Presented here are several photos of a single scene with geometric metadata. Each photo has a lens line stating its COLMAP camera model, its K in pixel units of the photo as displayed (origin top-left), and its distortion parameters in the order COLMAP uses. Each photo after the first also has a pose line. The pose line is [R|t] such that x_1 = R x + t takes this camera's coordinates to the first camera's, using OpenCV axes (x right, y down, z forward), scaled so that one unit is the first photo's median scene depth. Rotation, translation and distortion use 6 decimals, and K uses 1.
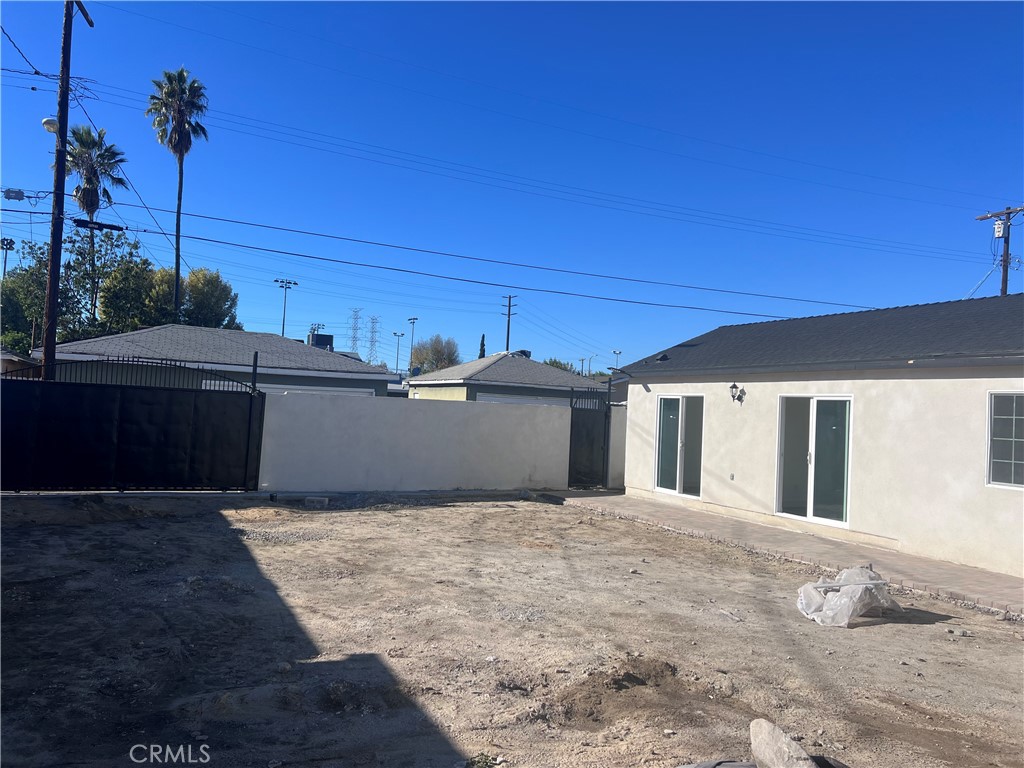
lens RADIAL K [[769.8, 0, 514.9], [0, 769.8, 383.4], [0, 0, 1]] dist [0.069373, -0.085815]
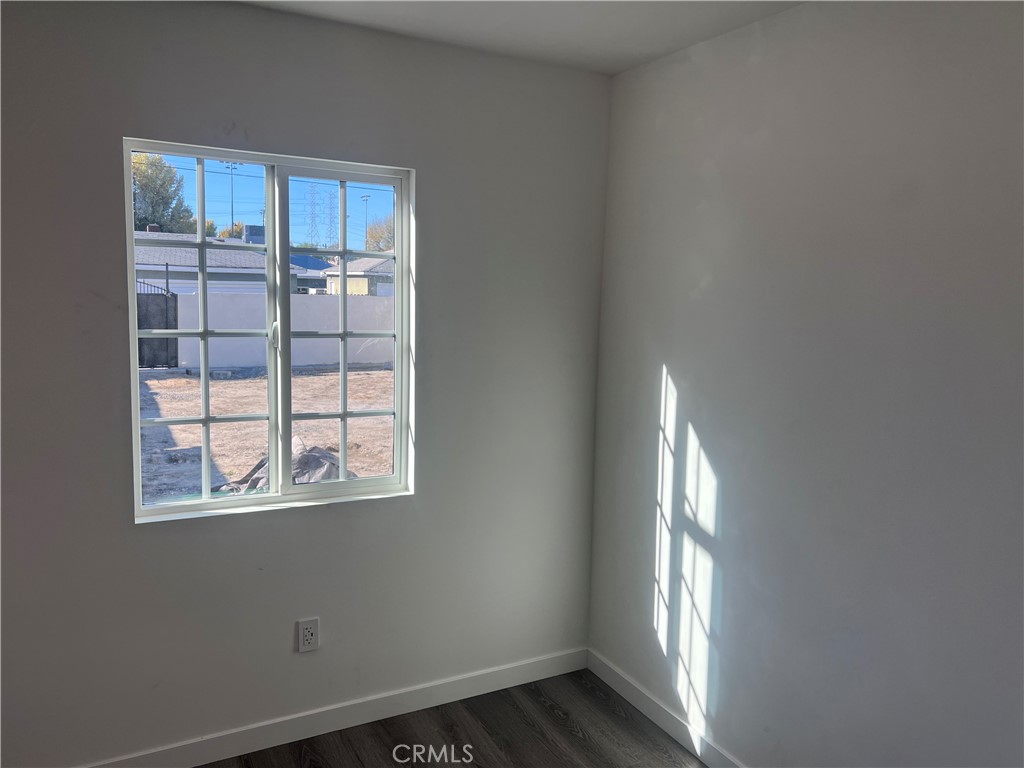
lens RADIAL K [[769.8, 0, 514.9], [0, 769.8, 383.4], [0, 0, 1]] dist [0.069373, -0.085815]
pose [[0.999018, -0.027882, 0.034433, 0.232629], [0.021929, 0.986458, 0.162542, -0.046342], [-0.038499, -0.161627, 0.986101, -0.407384]]
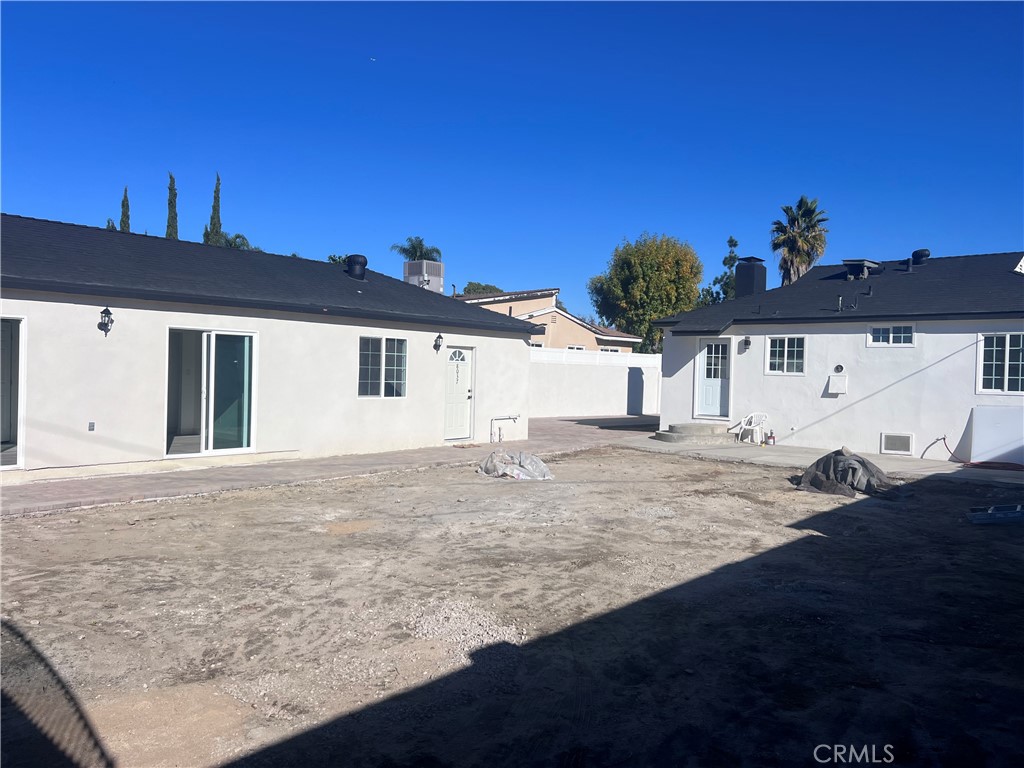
lens RADIAL K [[769.8, 0, 514.9], [0, 769.8, 383.4], [0, 0, 1]] dist [0.069373, -0.085815]
pose [[-0.384952, -0.072371, 0.920095, -0.619940], [-0.076427, 0.995997, 0.046366, 0.008021], [-0.919767, -0.052472, -0.388942, 0.936553]]
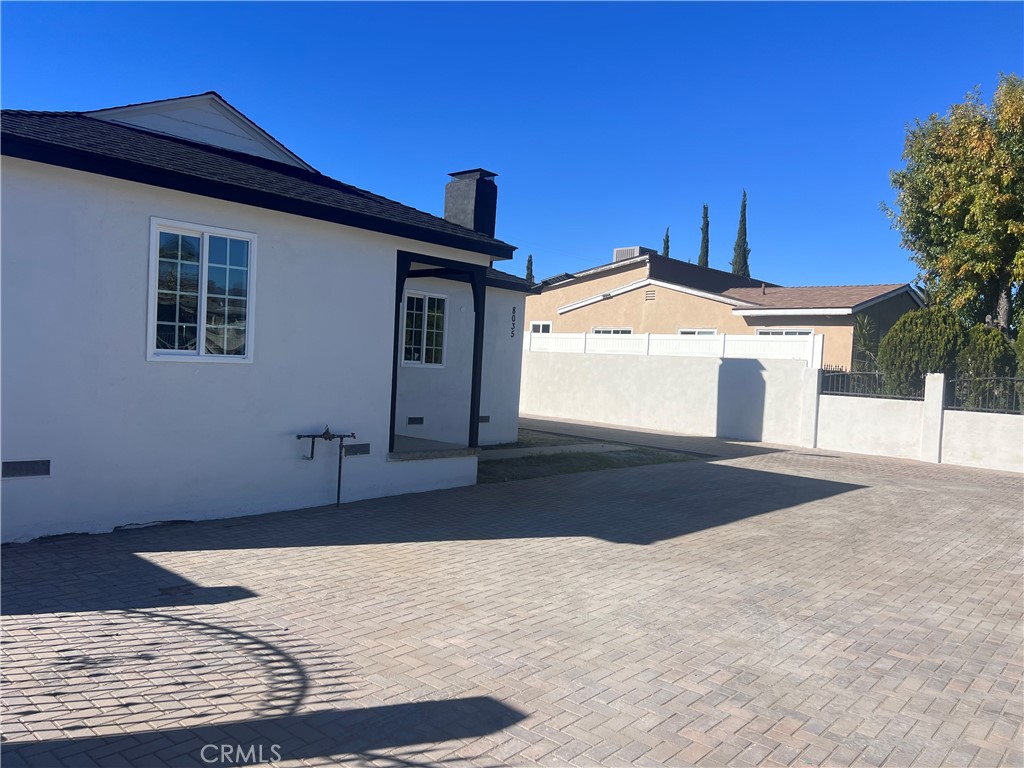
lens RADIAL K [[765.4, 0, 509.7], [0, 765.4, 394.6], [0, 0, 1]] dist [0.077462, -0.112487]
pose [[0.933081, -0.017750, 0.359228, 0.526740], [-0.015838, 0.995785, 0.090343, -0.014709], [-0.359318, -0.089987, 0.928867, -1.496610]]
